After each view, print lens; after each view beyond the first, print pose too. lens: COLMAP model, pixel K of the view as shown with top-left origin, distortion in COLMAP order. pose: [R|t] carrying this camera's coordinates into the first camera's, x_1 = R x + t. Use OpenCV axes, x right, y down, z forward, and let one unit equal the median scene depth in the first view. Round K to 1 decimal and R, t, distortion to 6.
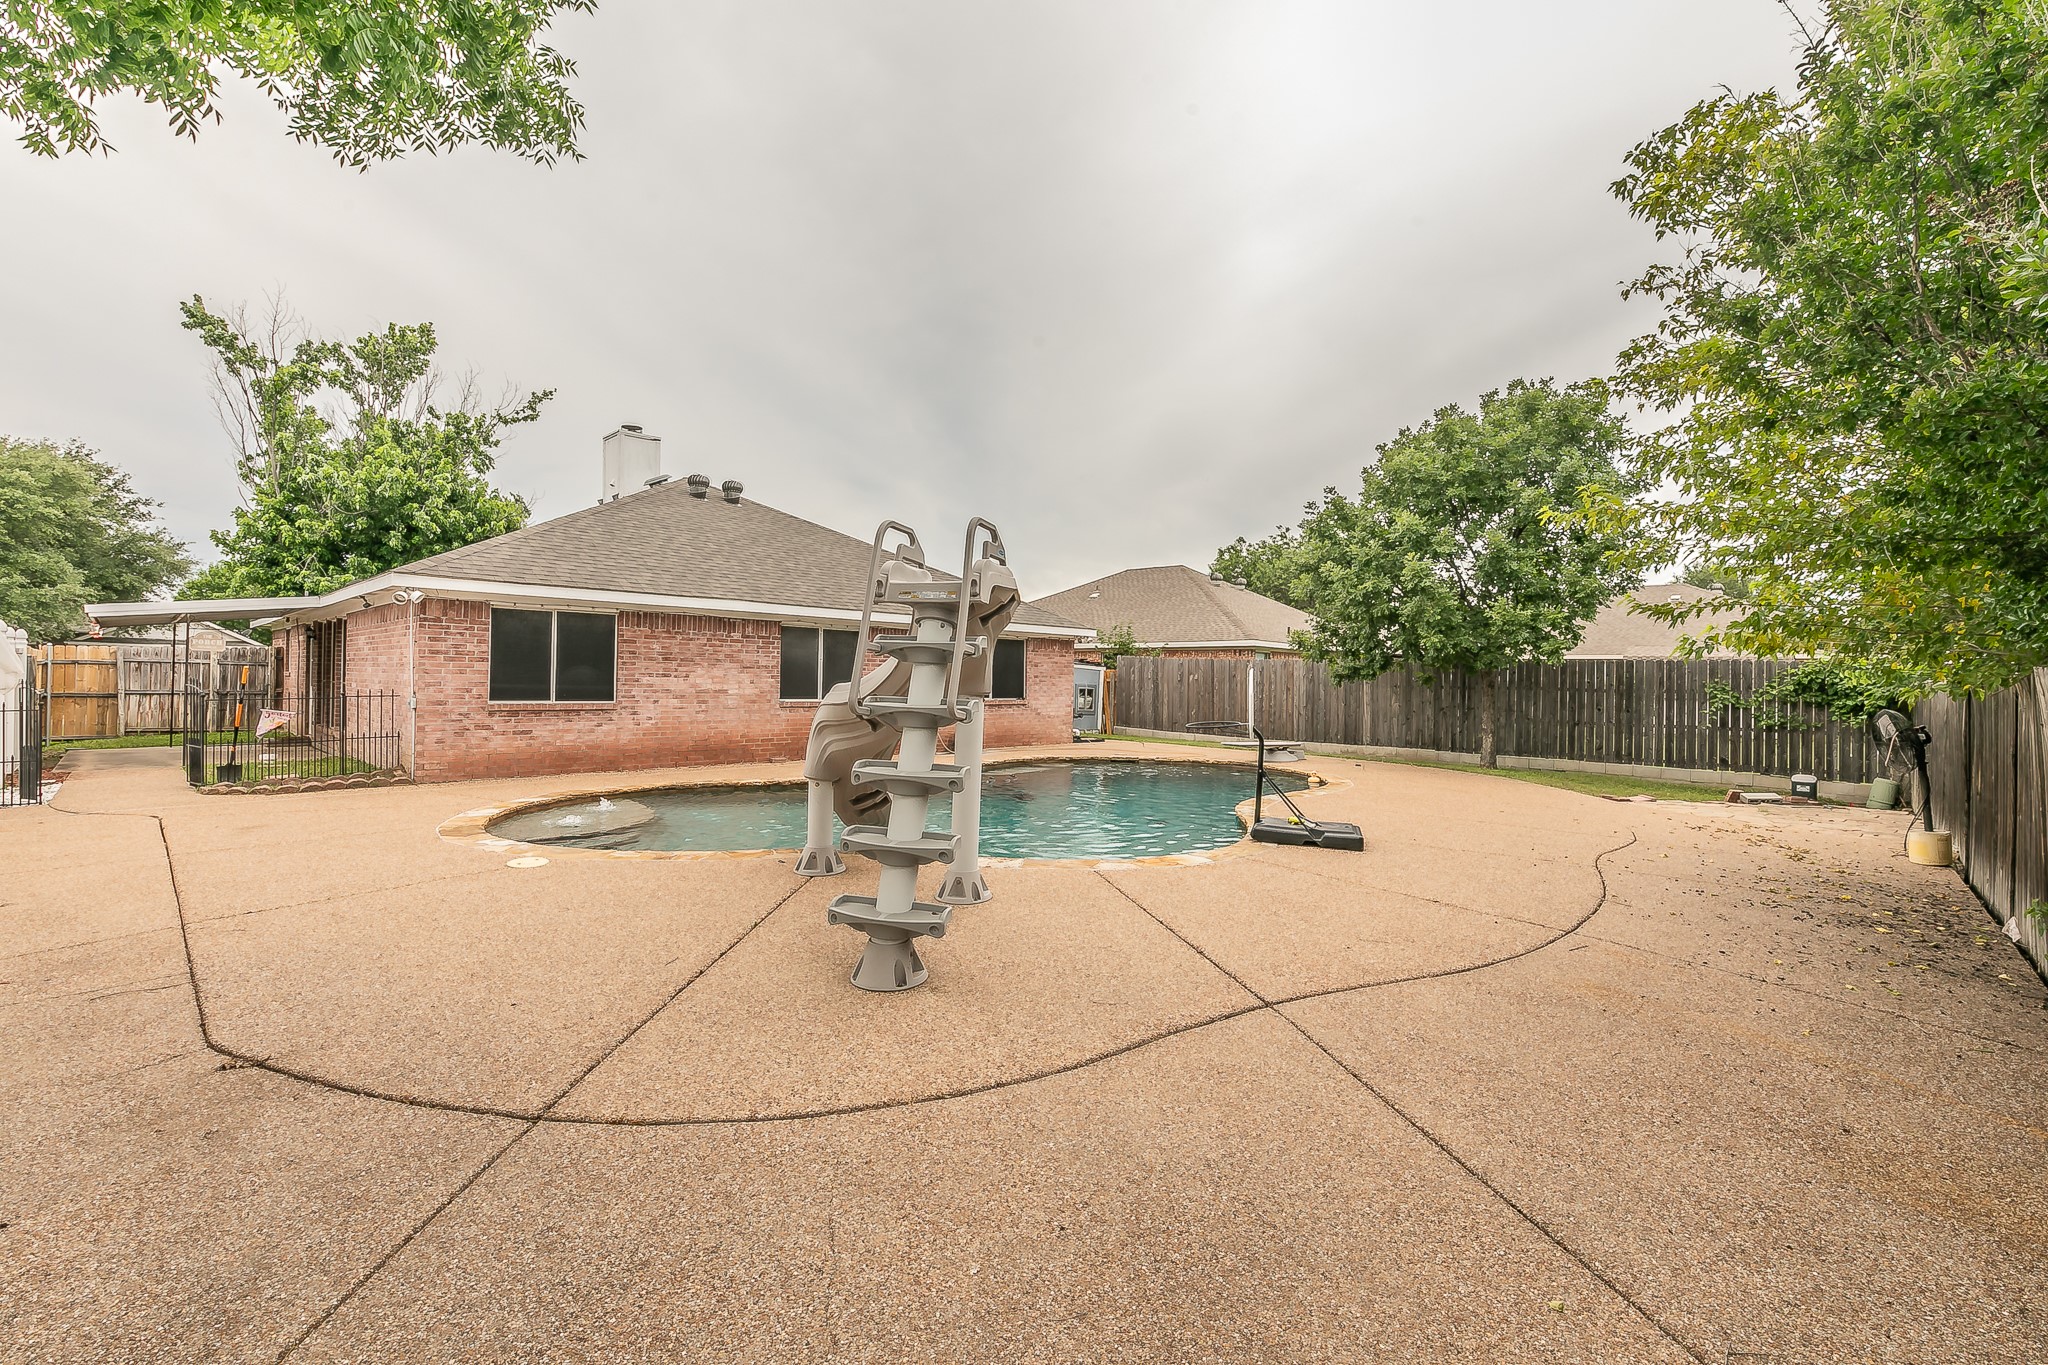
lens RADIAL K [[884.3, 0, 1032.9], [0, 884.3, 672.9], [0, 0, 1]] dist [0.002323, -0.000963]
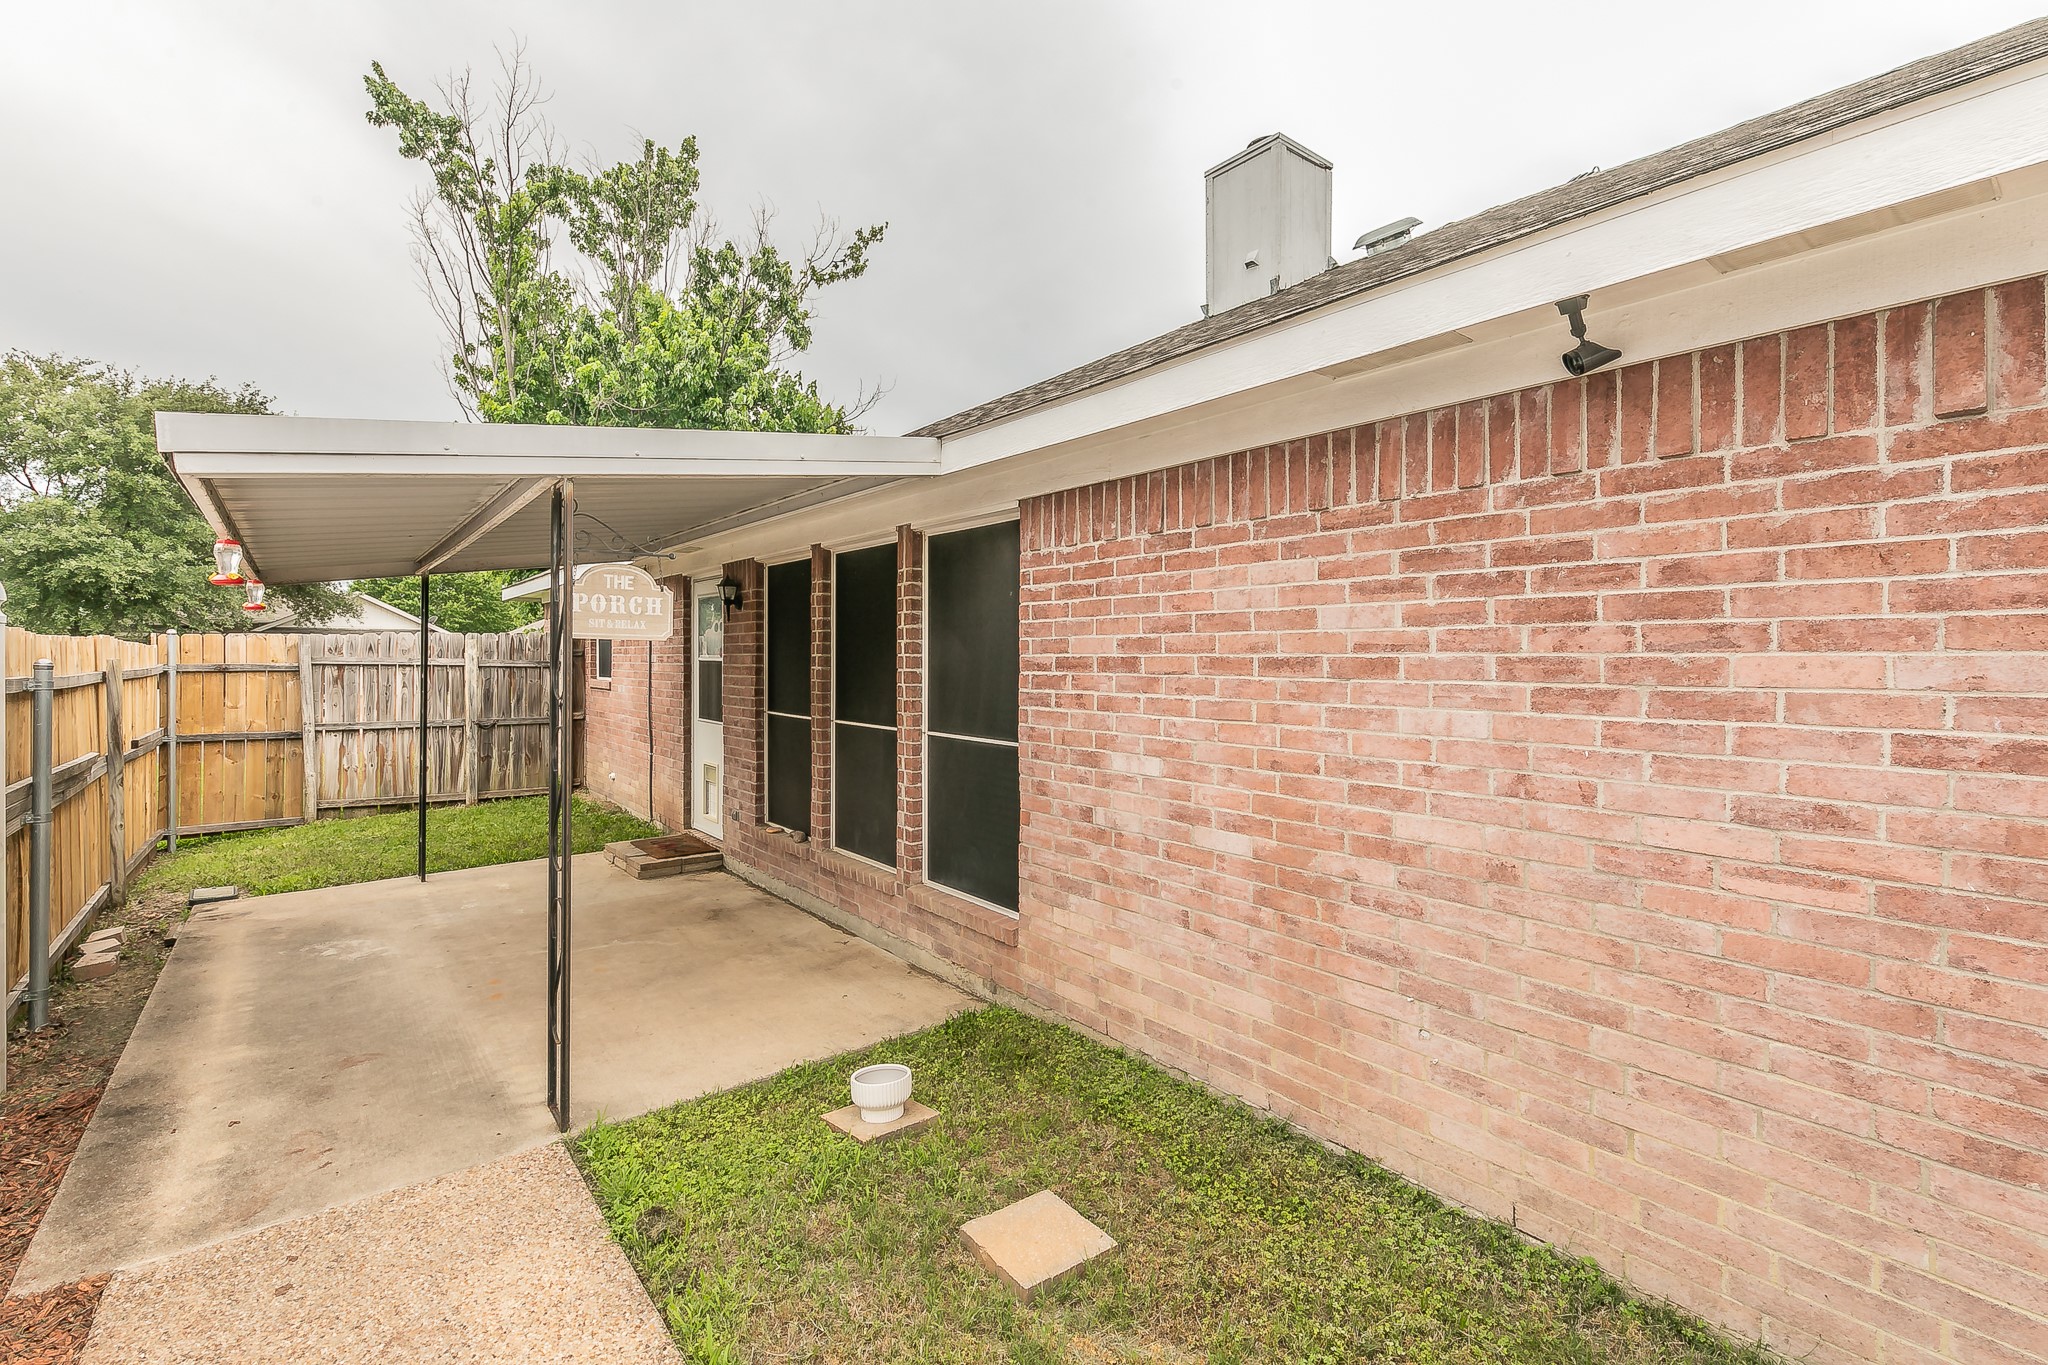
lens RADIAL K [[884.3, 0, 984.4], [0, 884.3, 652.3], [0, 0, 1]] dist [0.002323, -0.000963]
pose [[0.989619, -0.017630, -0.142634, -0.565520], [0.017860, 0.999840, 0.000326, -0.013185], [0.142605, -0.002870, 0.989776, 0.546434]]
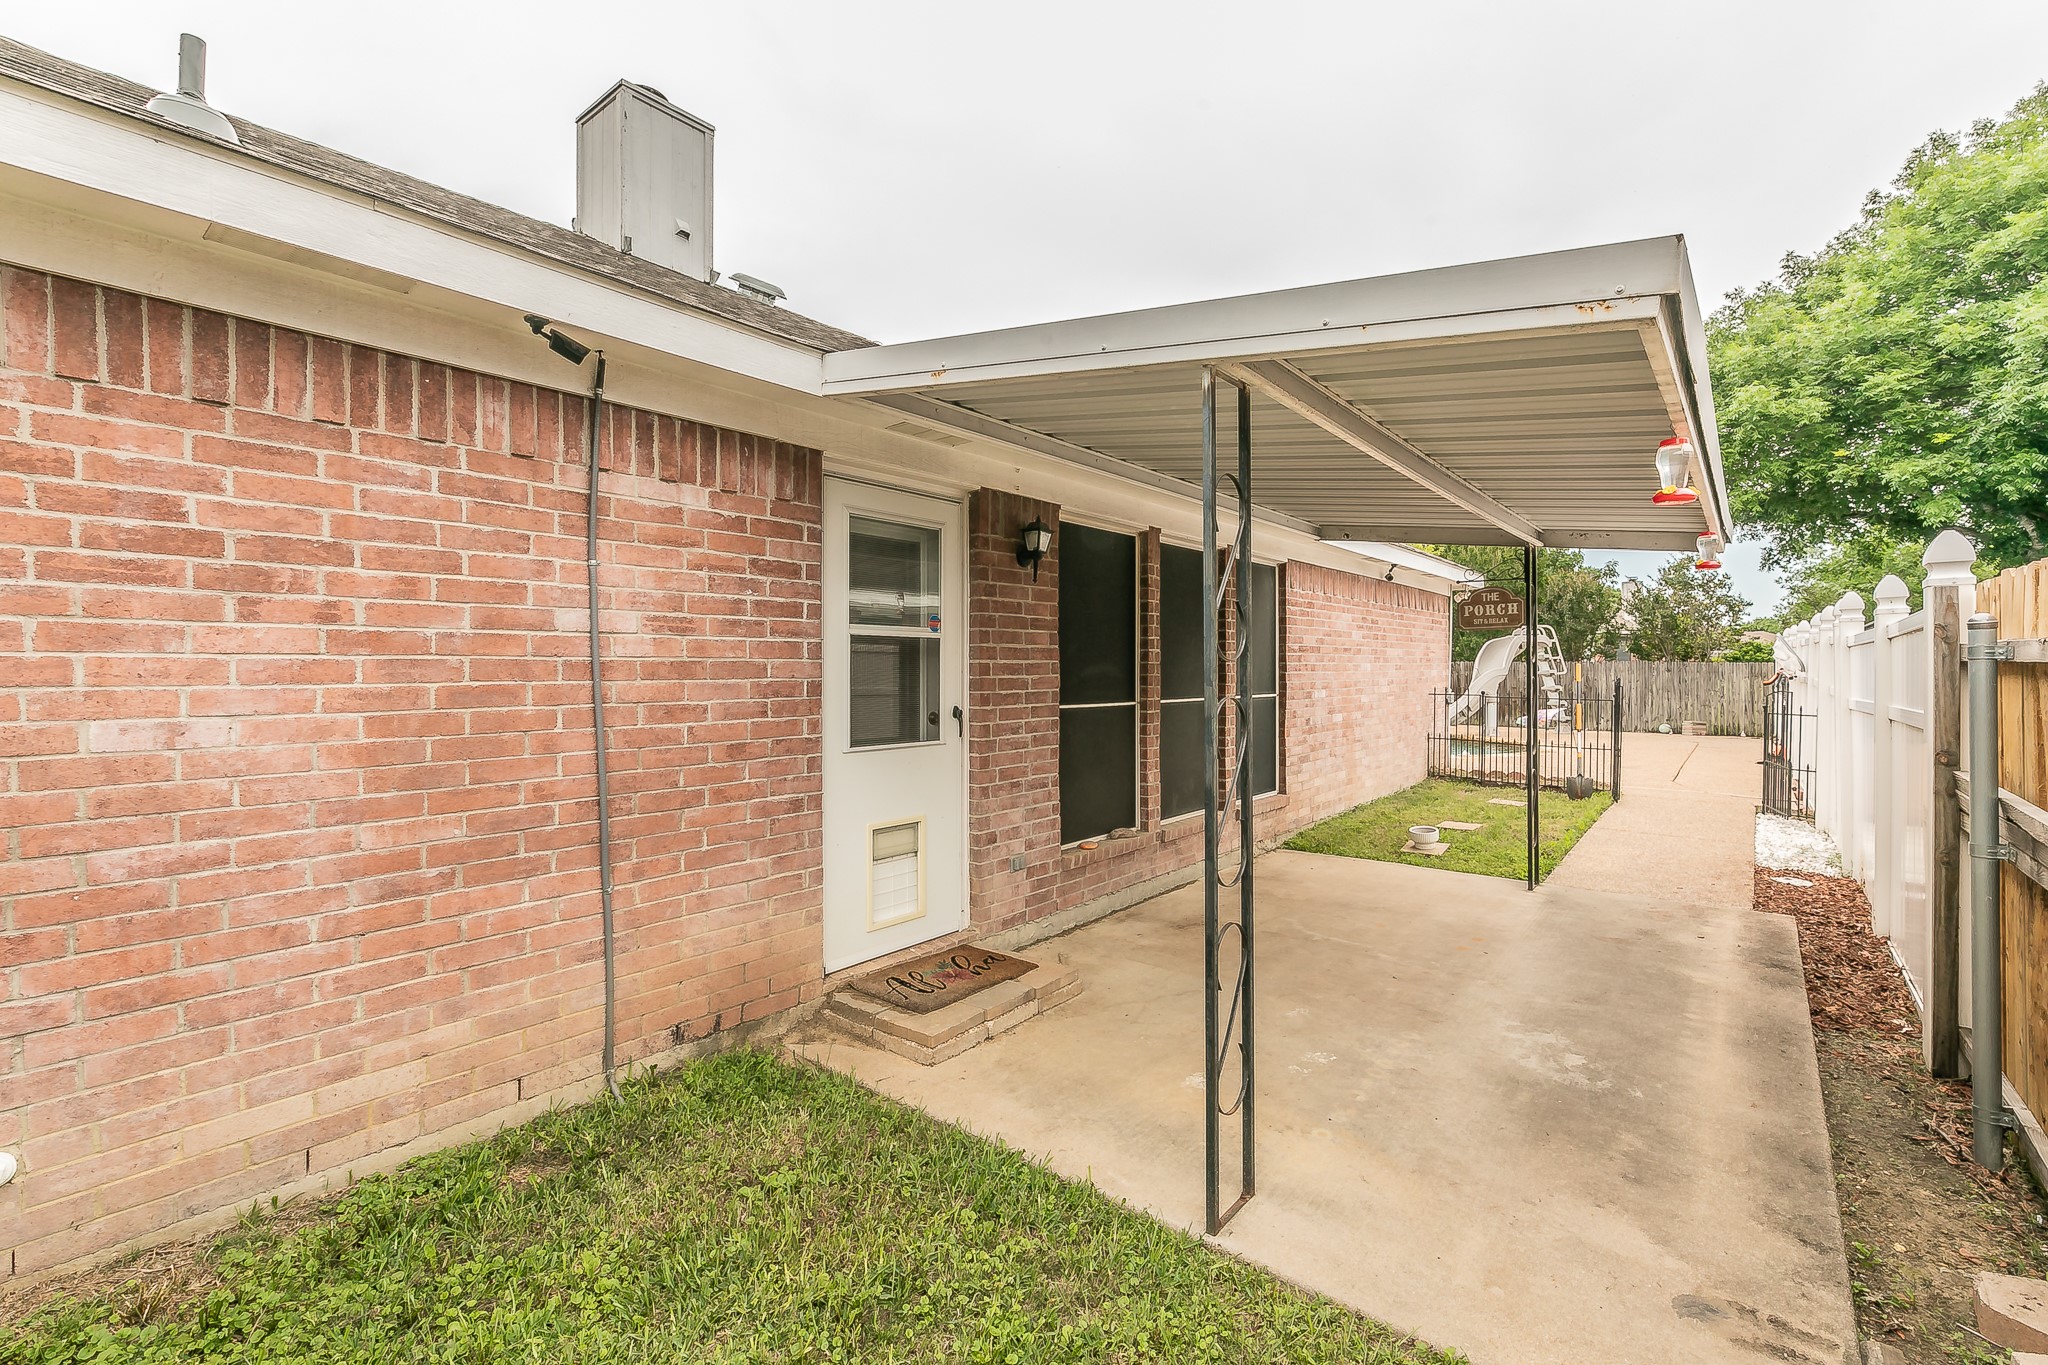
lens RADIAL K [[884.3, 0, 1040.6], [0, 884.3, 668.0], [0, 0, 1]] dist [0.002323, -0.000963]
pose [[-0.093519, -0.020090, 0.995415, -0.773393], [-0.007435, 0.999783, 0.019480, -0.010673], [-0.995590, -0.005579, -0.093648, 0.732907]]
